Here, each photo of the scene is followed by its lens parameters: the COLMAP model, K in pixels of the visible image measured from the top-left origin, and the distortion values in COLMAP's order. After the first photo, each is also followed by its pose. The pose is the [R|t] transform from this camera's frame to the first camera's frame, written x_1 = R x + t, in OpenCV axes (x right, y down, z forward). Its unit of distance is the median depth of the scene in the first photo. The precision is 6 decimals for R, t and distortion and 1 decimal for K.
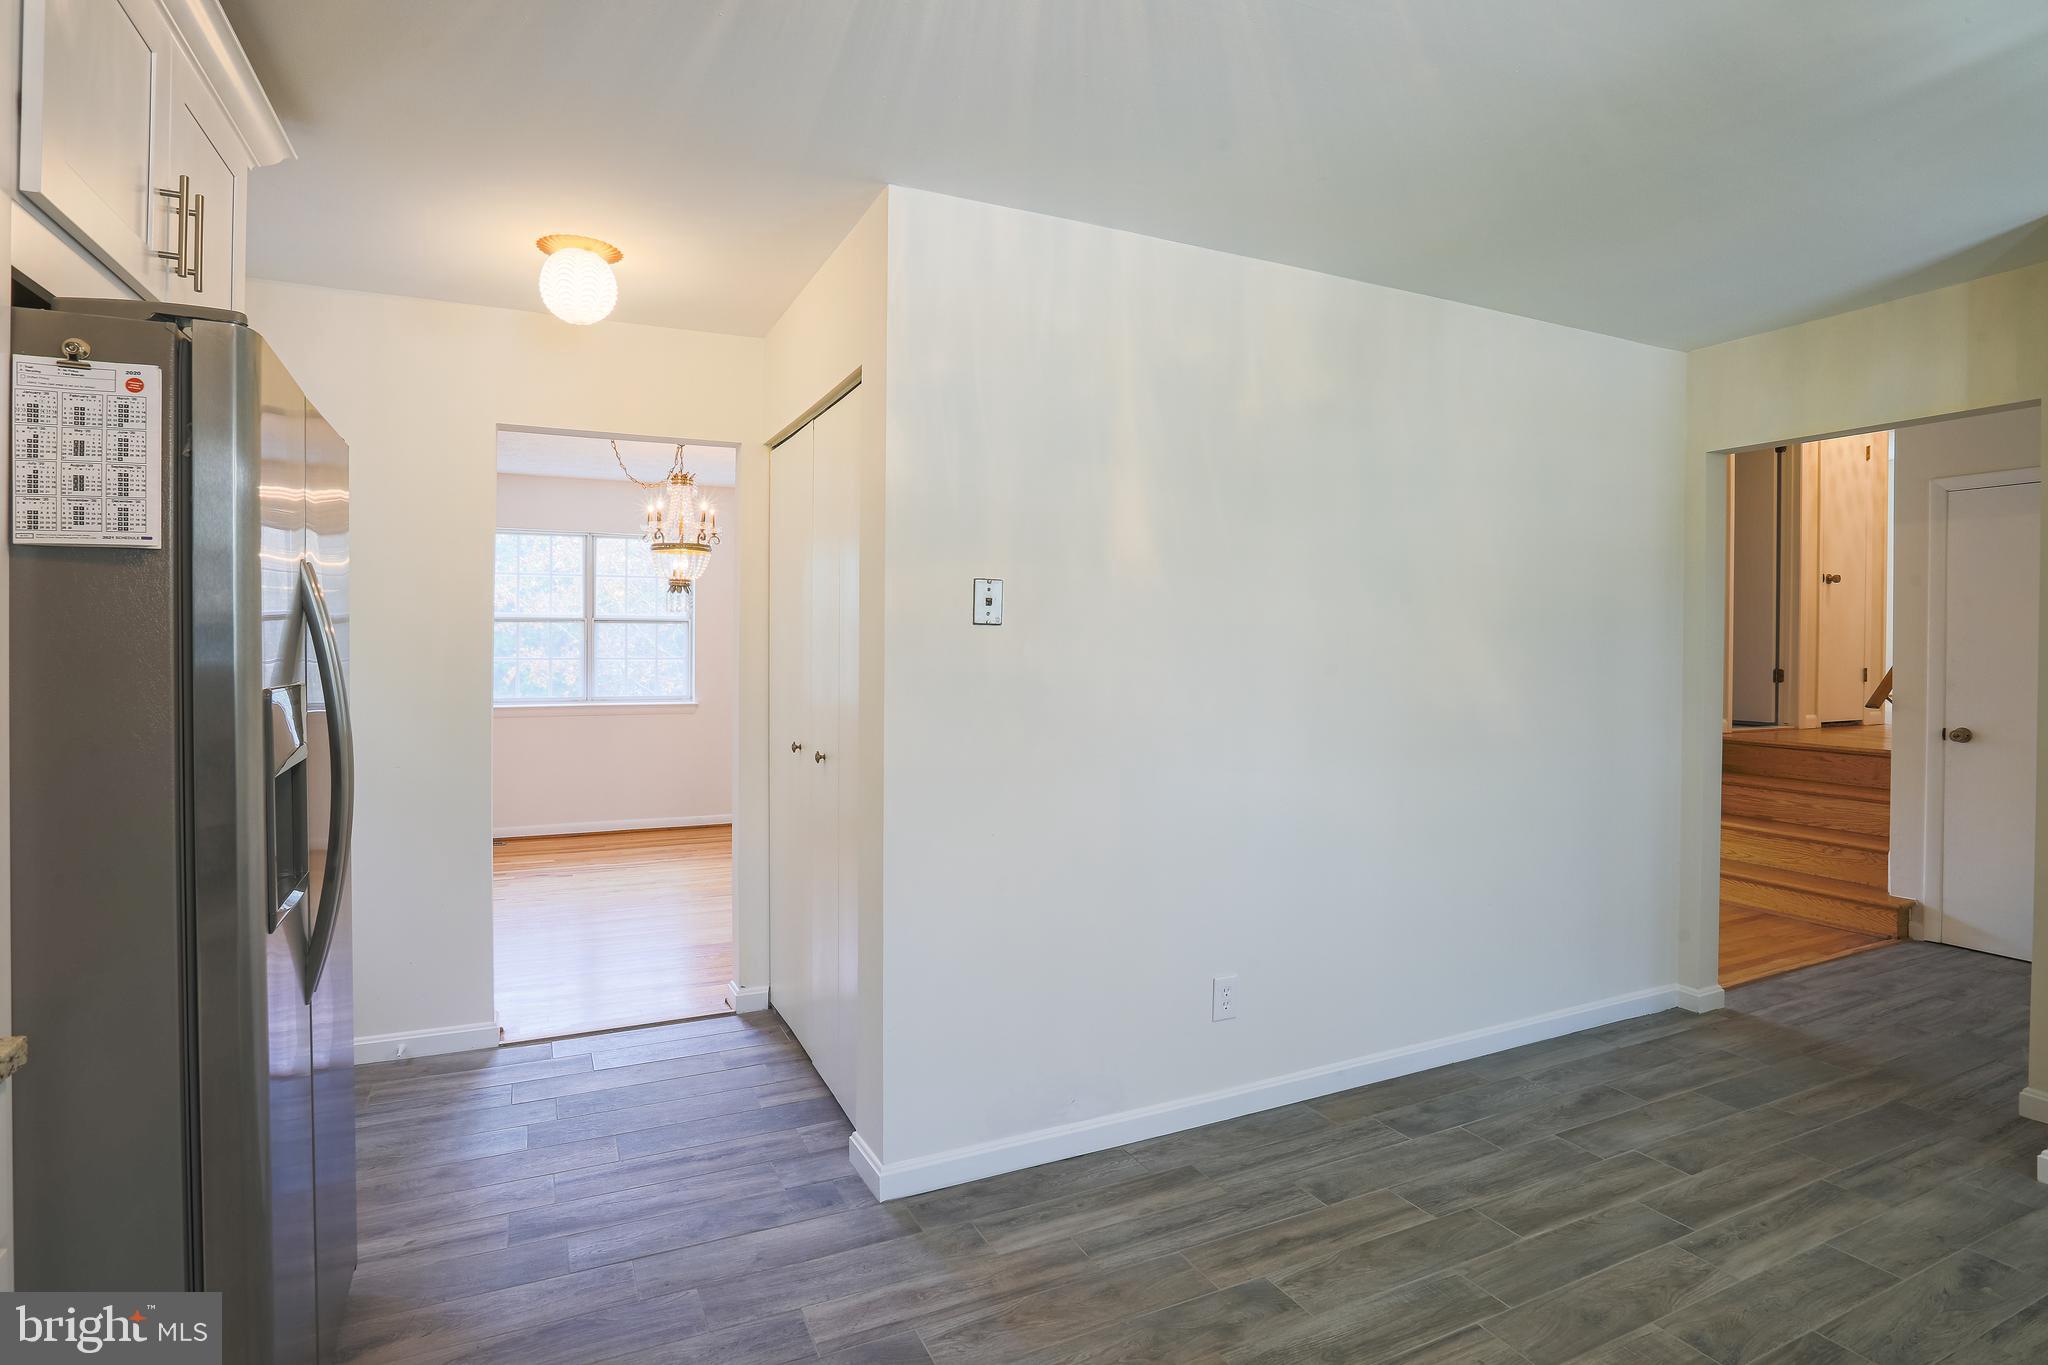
lens RADIAL K [[1012.7, 0, 1025.3], [0, 1012.7, 666.8], [0, 0, 1]] dist [-0.041073, 0.012771]
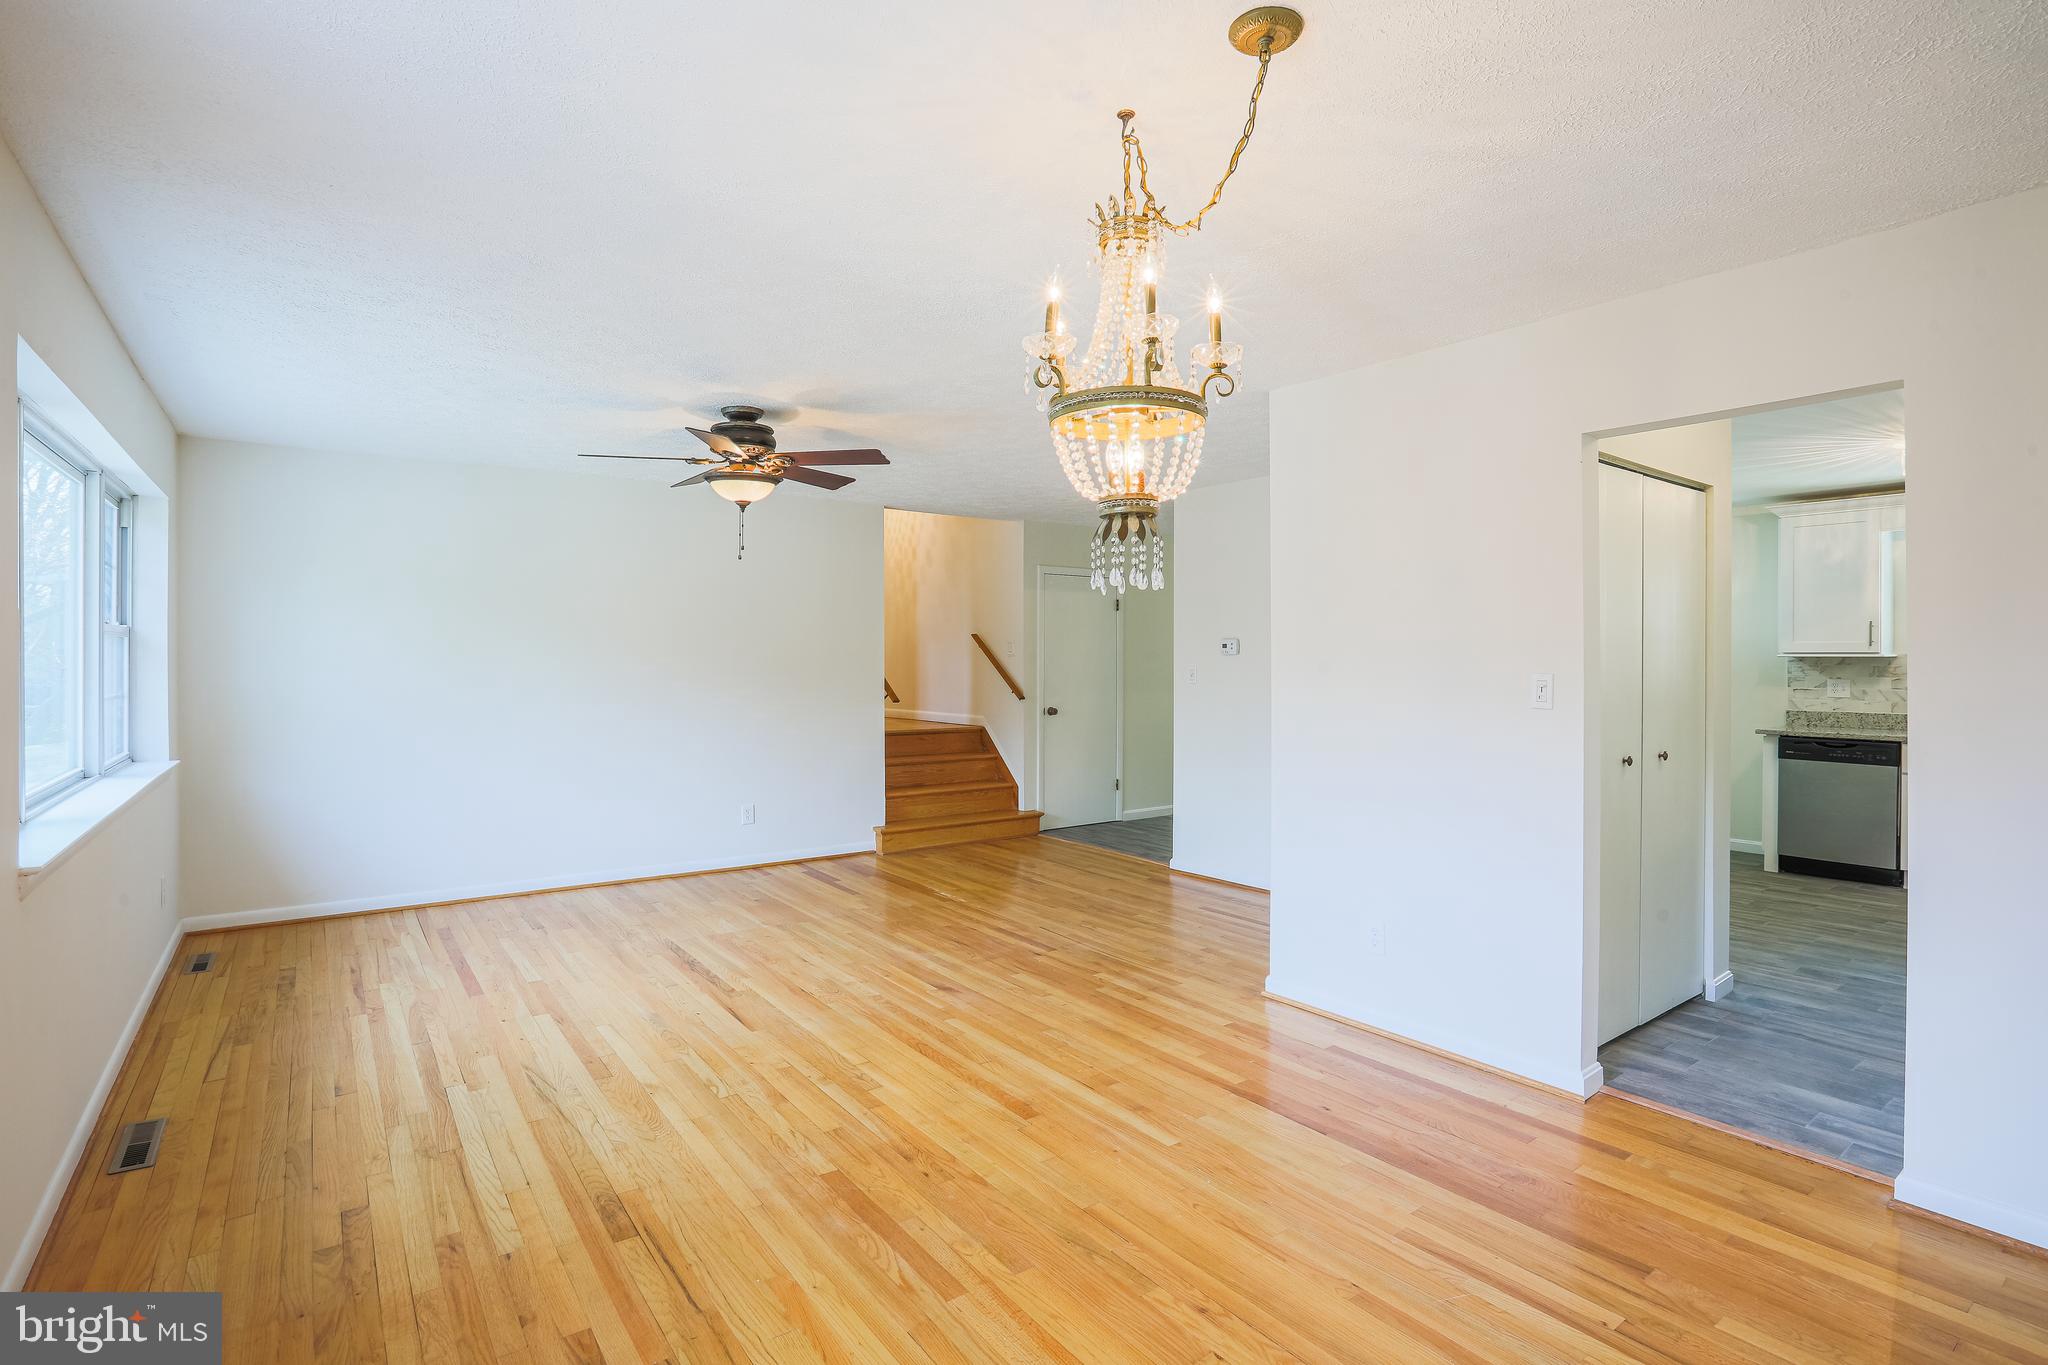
lens RADIAL K [[1012.7, 0, 1023.5], [0, 1012.7, 669.7], [0, 0, 1]] dist [-0.041073, 0.012771]
pose [[-0.198836, -0.007717, 0.980002, -1.667226], [0.019033, 0.999750, 0.011734, -0.062922], [-0.979848, 0.020985, -0.198639, 2.677495]]
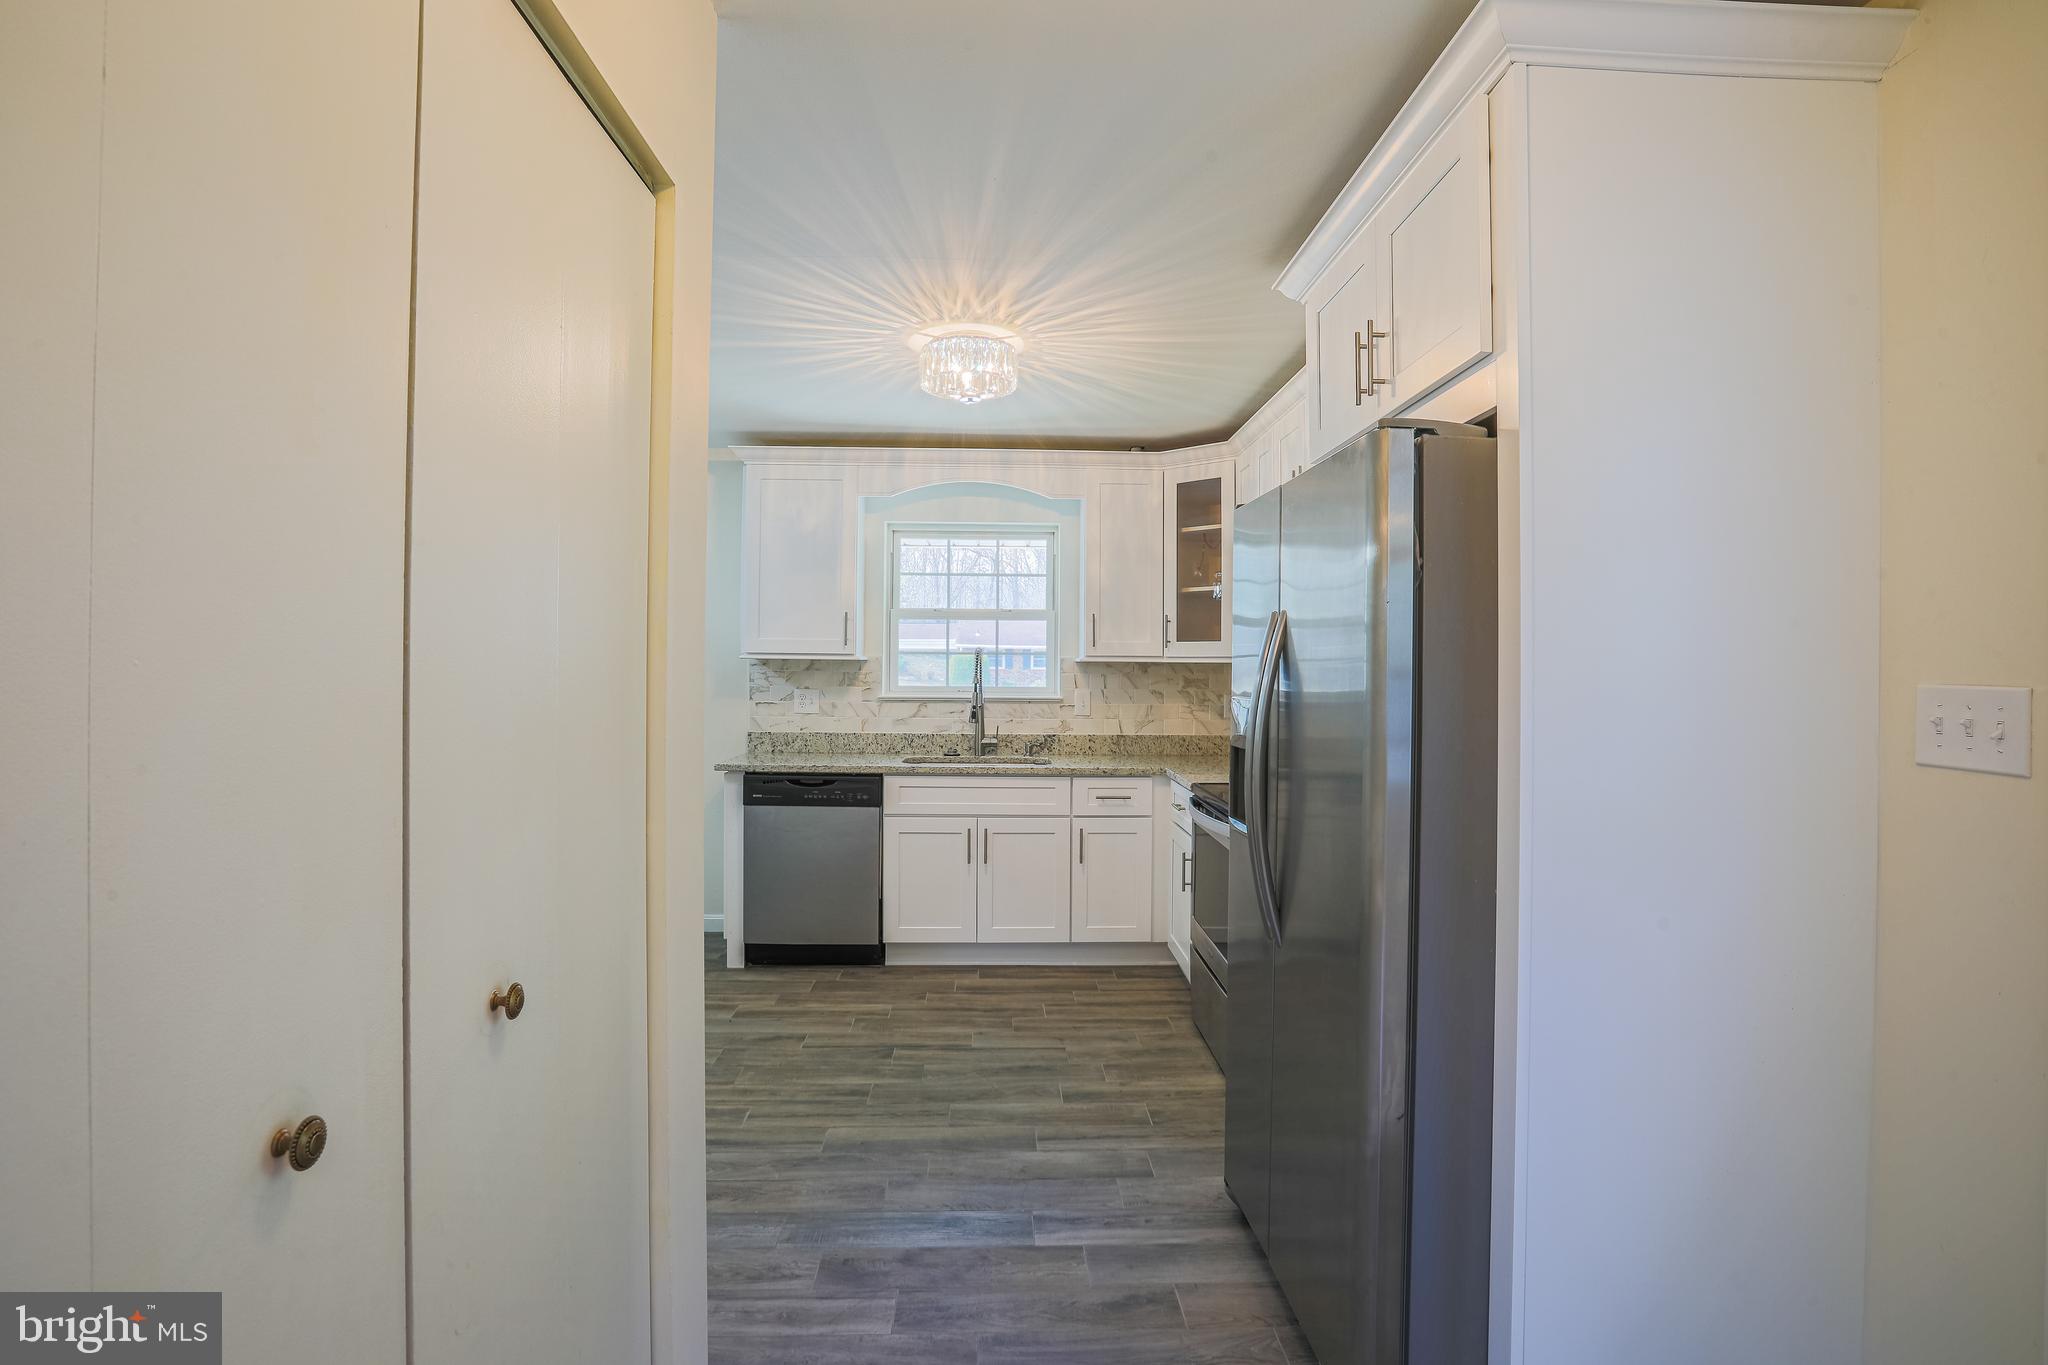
lens RADIAL K [[1012.7, 0, 1037.8], [0, 1012.7, 679.6], [0, 0, 1]] dist [-0.041073, 0.012771]
pose [[-0.918969, -0.015286, 0.394032, -0.660826], [-0.003333, 0.999514, 0.031000, -0.048459], [-0.394315, 0.027175, -0.918574, 1.628472]]
